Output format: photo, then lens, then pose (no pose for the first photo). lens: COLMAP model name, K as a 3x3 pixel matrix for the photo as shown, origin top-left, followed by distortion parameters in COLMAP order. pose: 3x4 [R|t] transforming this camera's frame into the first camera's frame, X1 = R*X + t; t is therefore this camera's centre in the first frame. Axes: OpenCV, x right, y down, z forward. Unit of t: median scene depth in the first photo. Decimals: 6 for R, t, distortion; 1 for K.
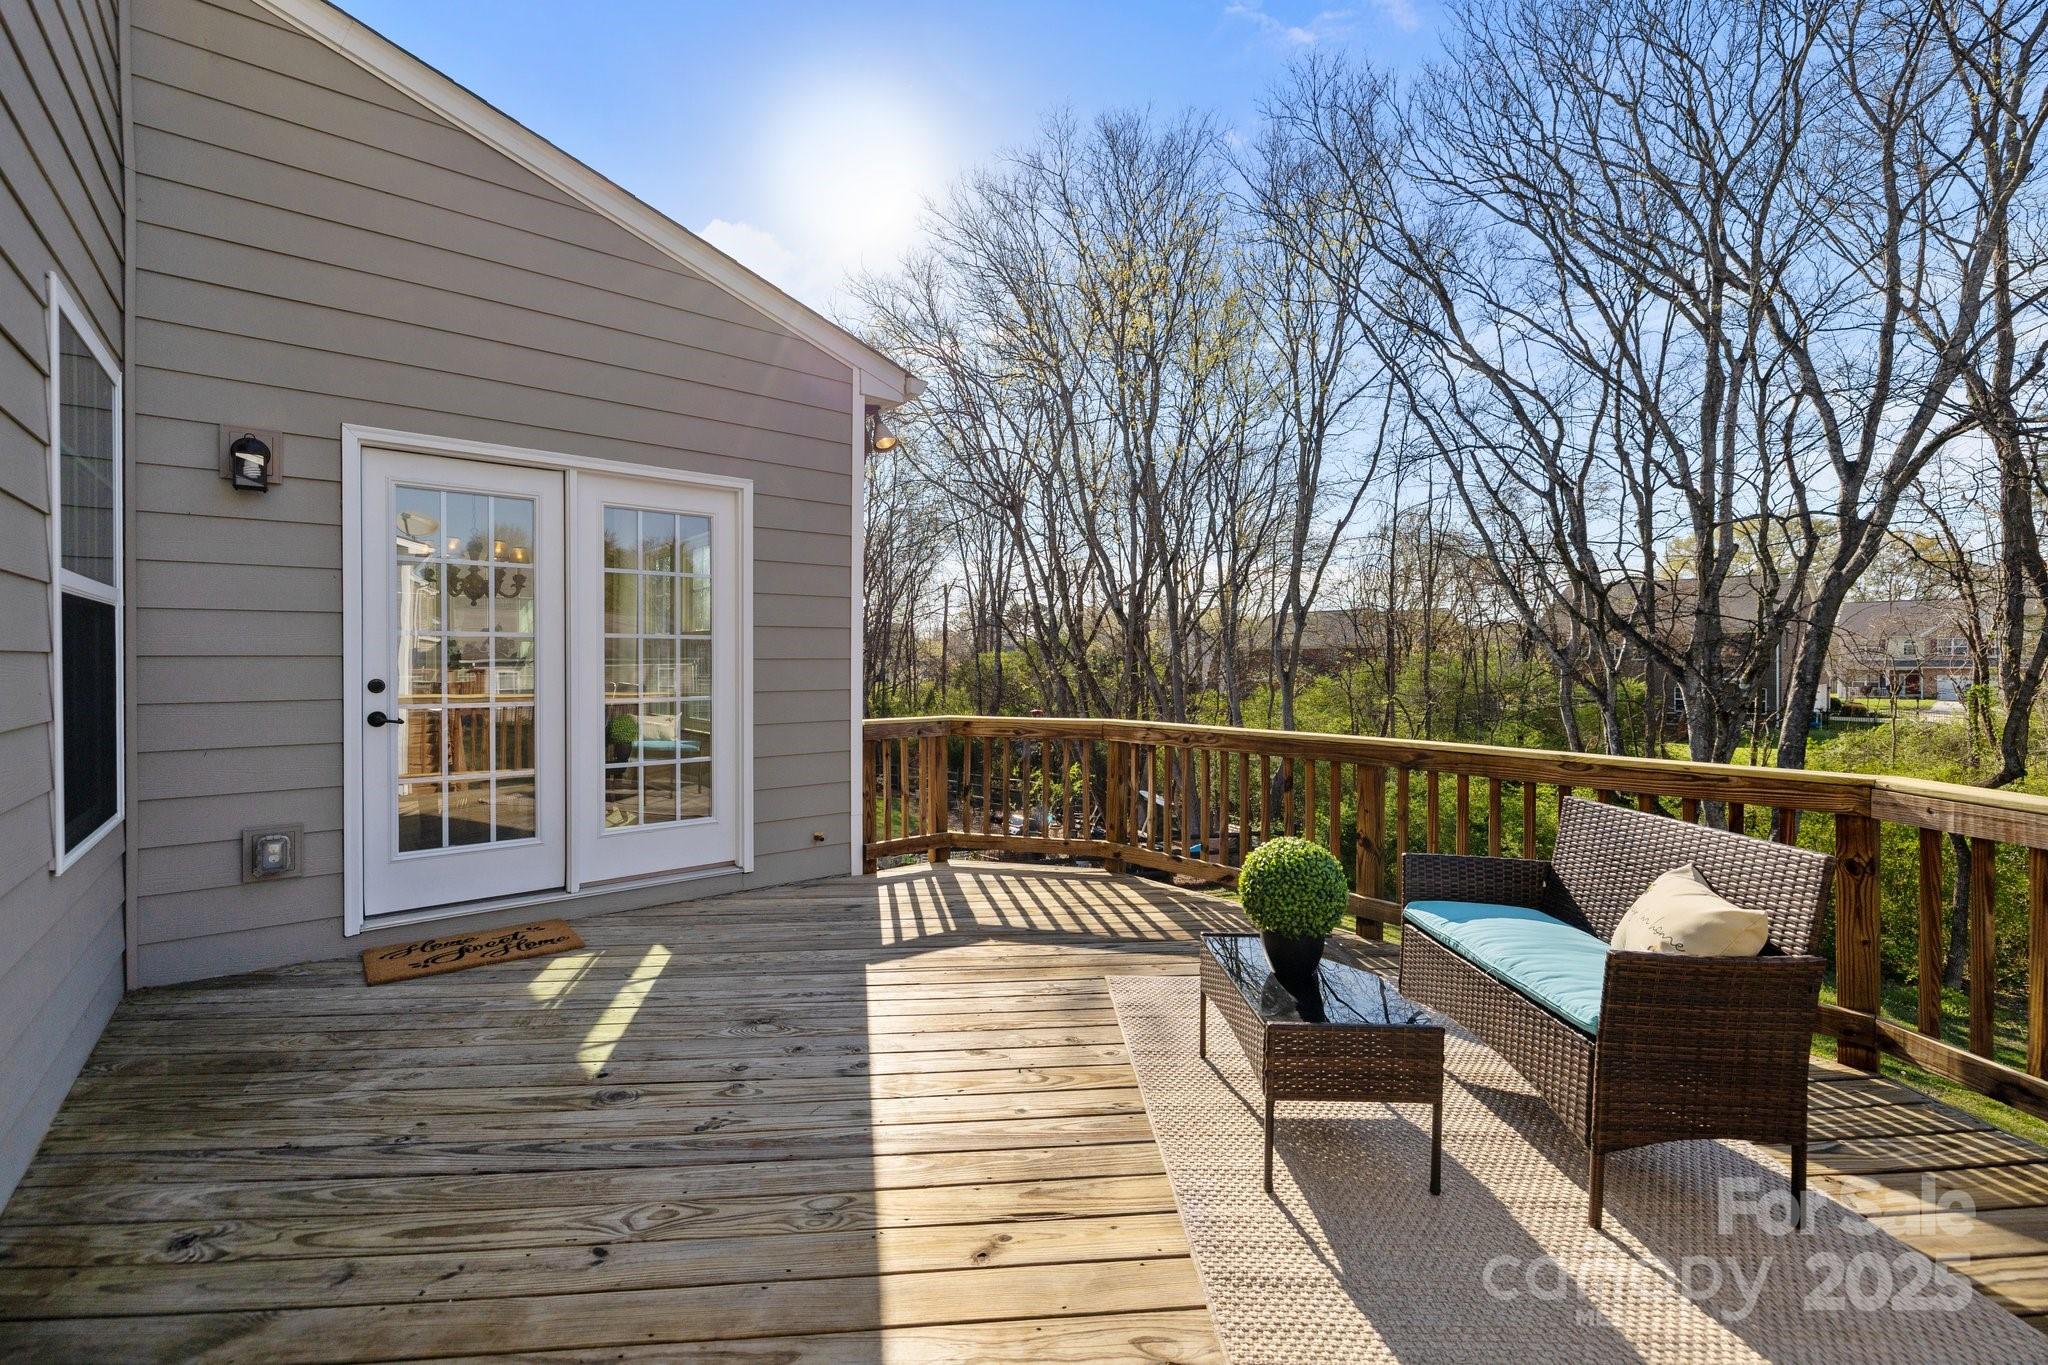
lens RADIAL K [[869.6, 0, 1009.1], [0, 869.6, 682.8], [0, 0, 1]] dist [-0.000195, 0.000033]
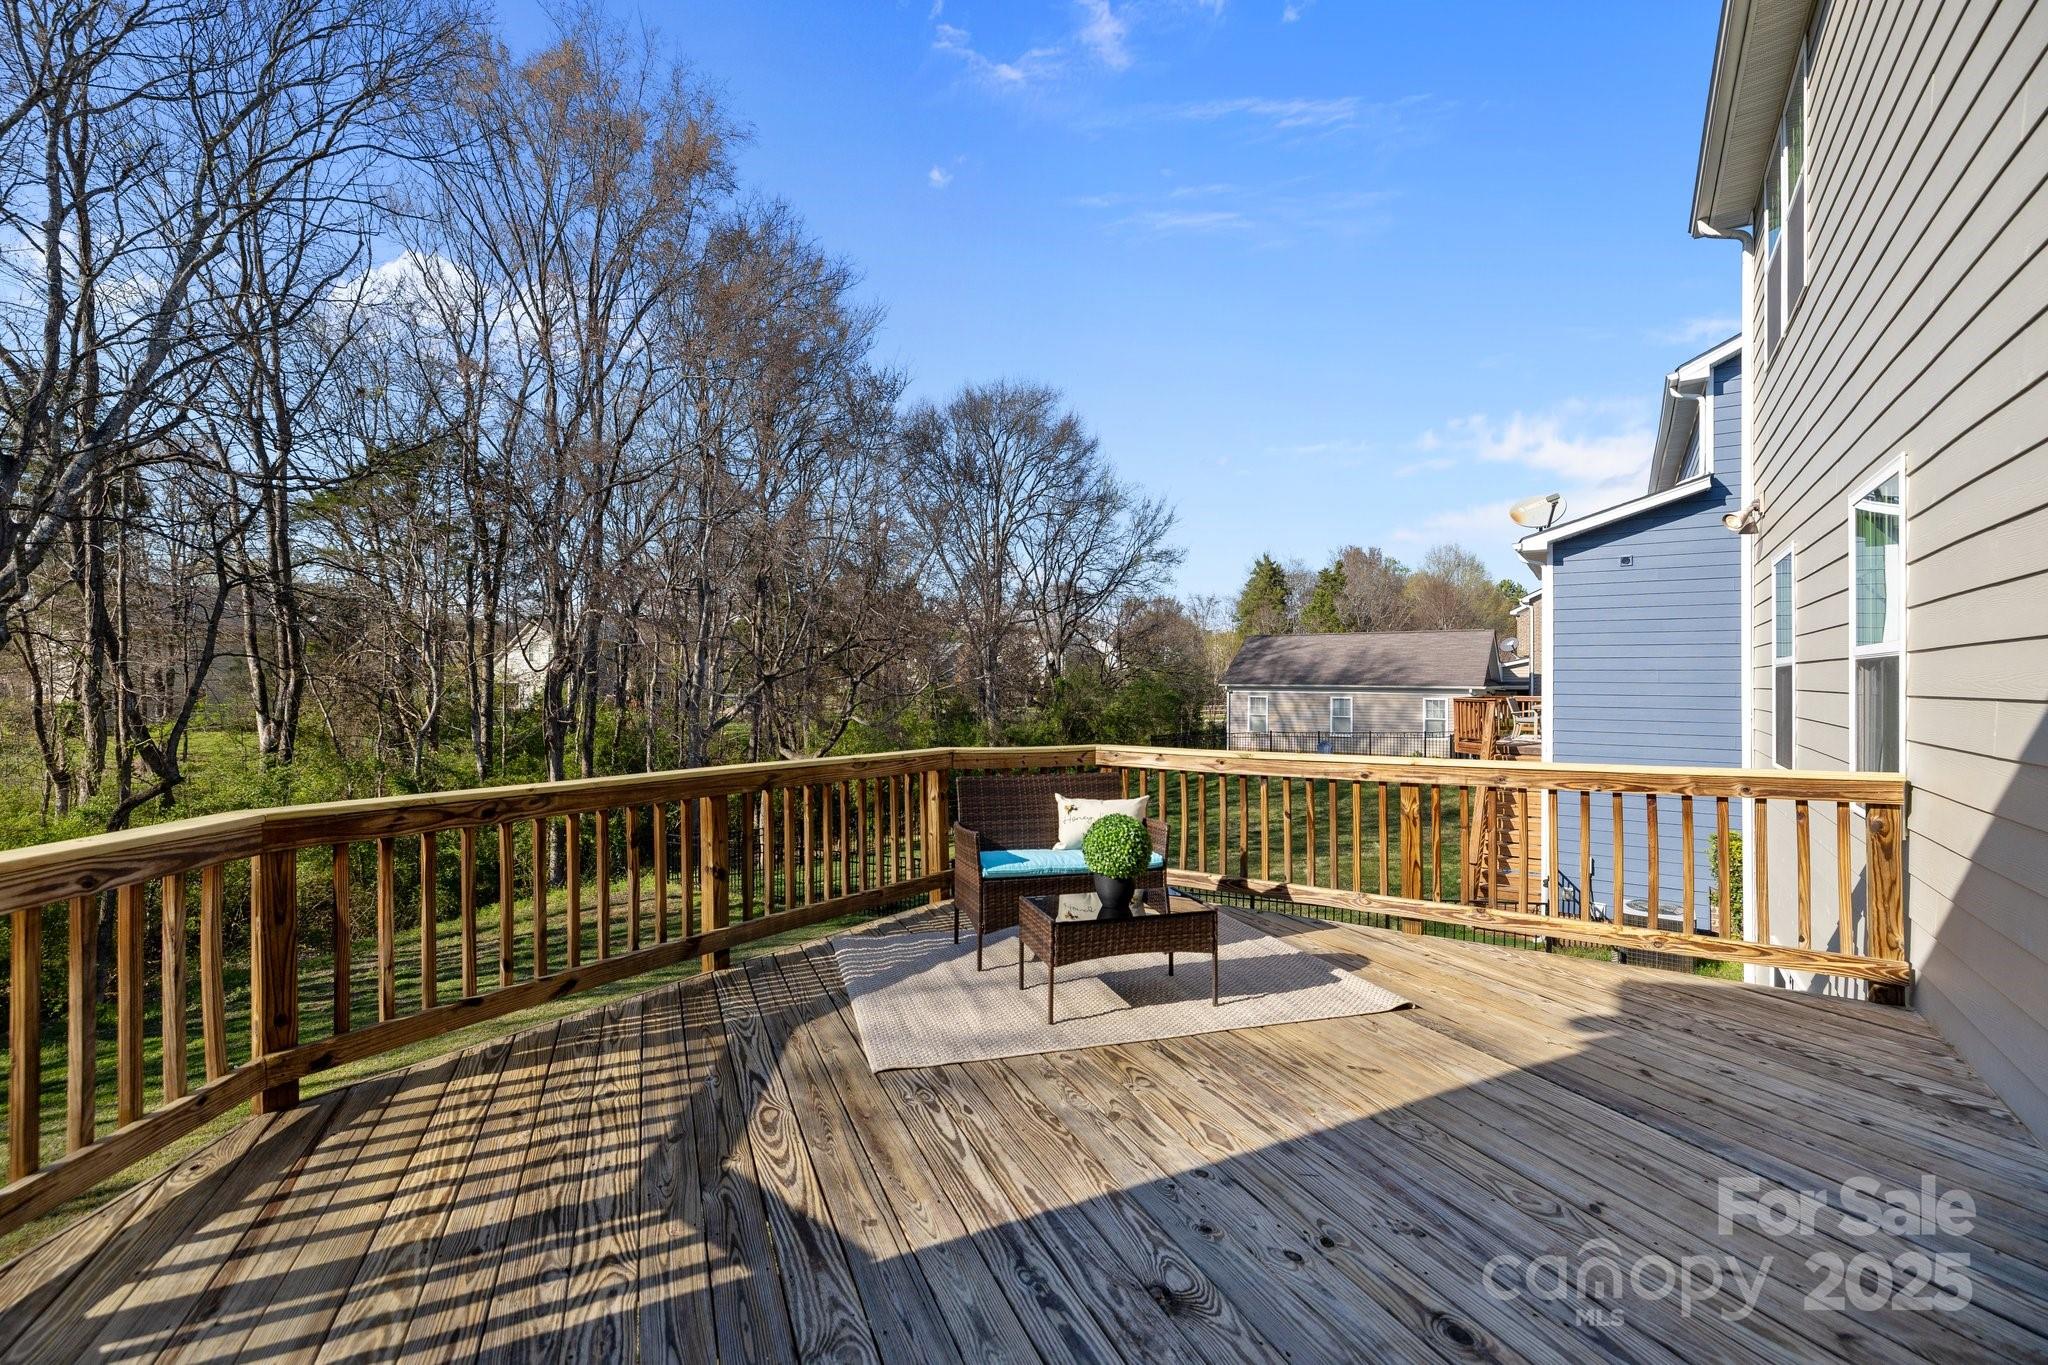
lens RADIAL K [[869.6, 0, 1013.1], [0, 869.6, 683.9], [0, 0, 1]] dist [-0.000195, 0.000033]
pose [[-0.276448, -0.004122, 0.961020, -0.620721], [0.013254, 0.999879, 0.008101, -0.037008], [-0.960938, 0.014977, -0.276360, 0.925592]]
